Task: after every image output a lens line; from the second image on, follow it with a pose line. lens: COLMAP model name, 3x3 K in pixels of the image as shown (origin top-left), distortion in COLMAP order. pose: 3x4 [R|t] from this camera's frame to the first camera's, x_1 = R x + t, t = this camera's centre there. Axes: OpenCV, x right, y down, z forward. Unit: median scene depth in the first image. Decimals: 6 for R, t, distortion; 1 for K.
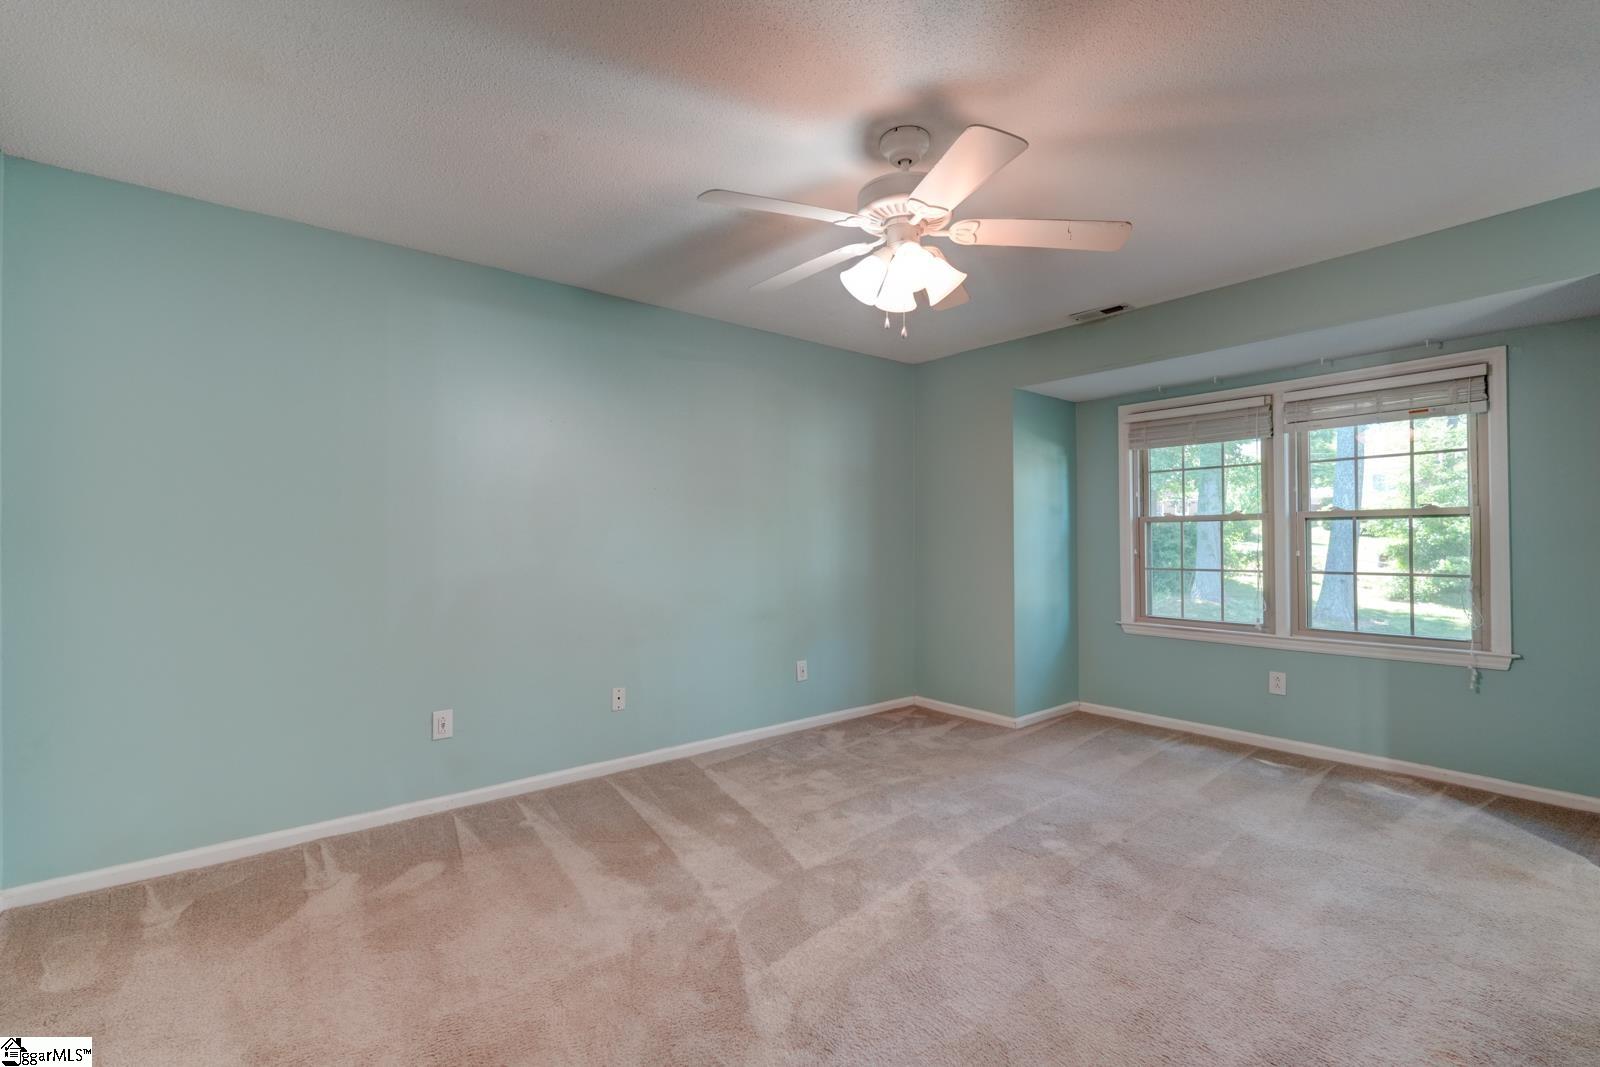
lens RADIAL K [[702.9, 0, 800.0], [0, 702.9, 533.5], [0, 0, 1]] dist [0.001727, 0.000026]
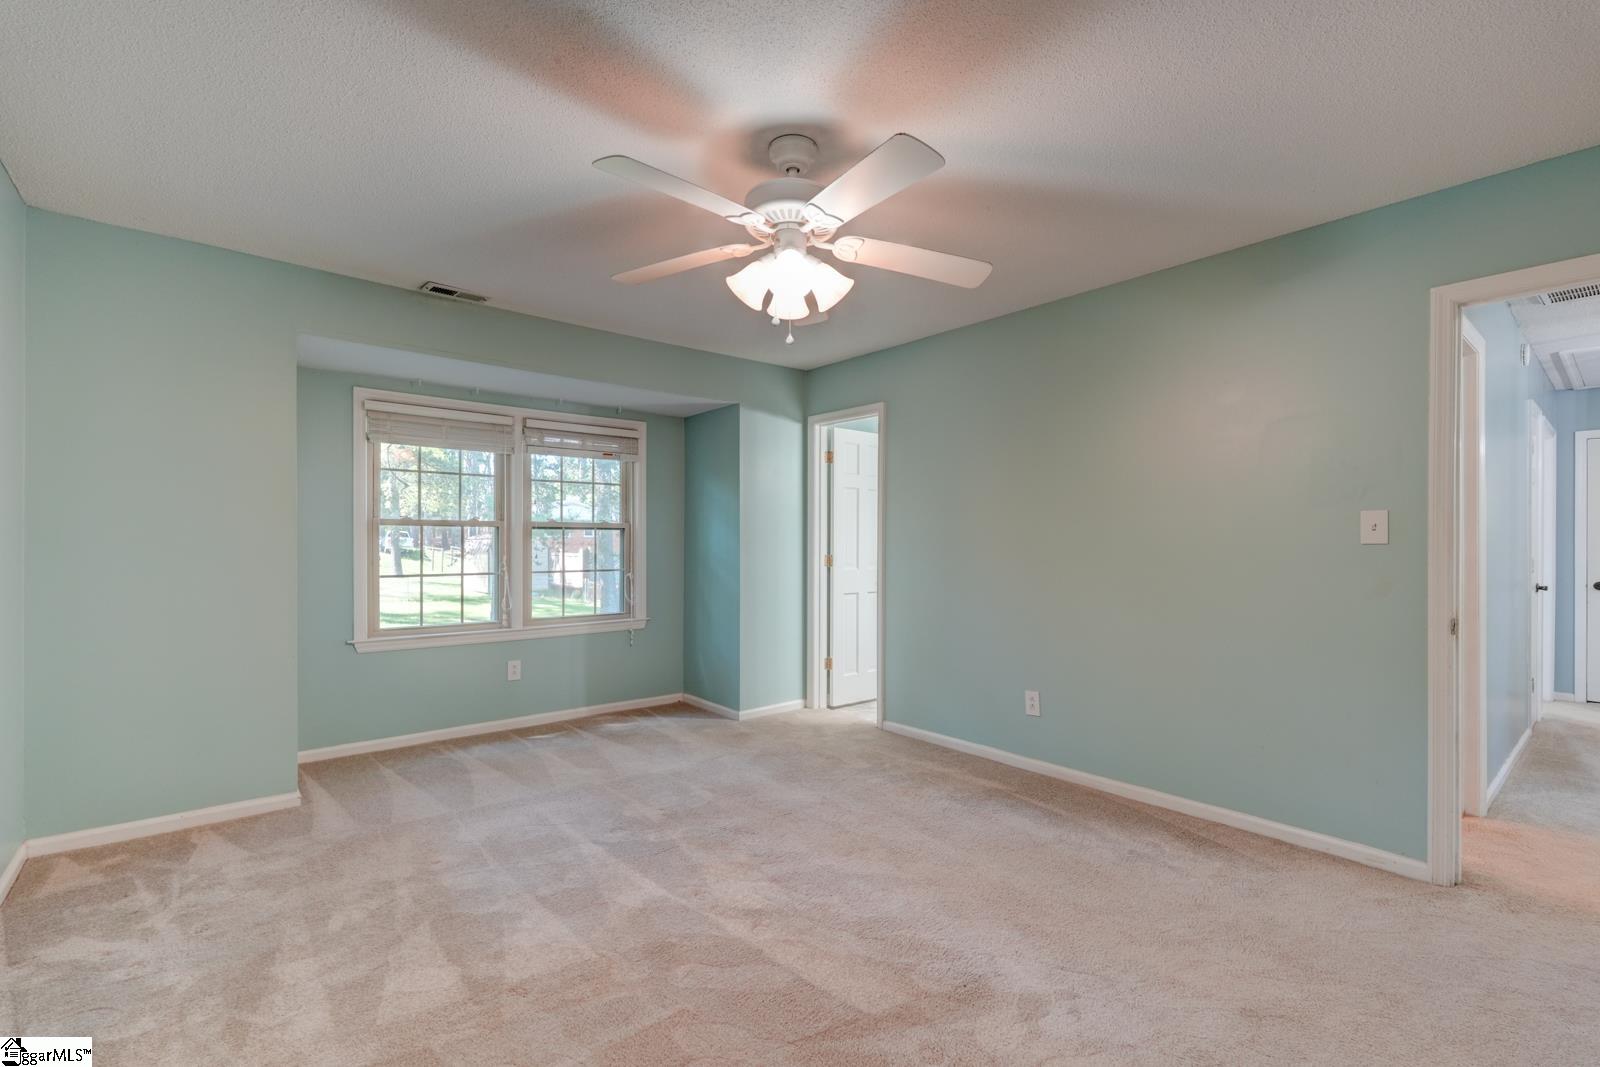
lens RADIAL K [[711.2, 0, 802.1], [0, 711.2, 550.8], [0, 0, 1]] dist [0.000578, 0.000239]
pose [[-0.024077, -0.008551, 0.999674, -0.560334], [-0.015536, 0.999846, 0.008179, 0.001661], [-0.999589, -0.015334, -0.024207, 0.646359]]
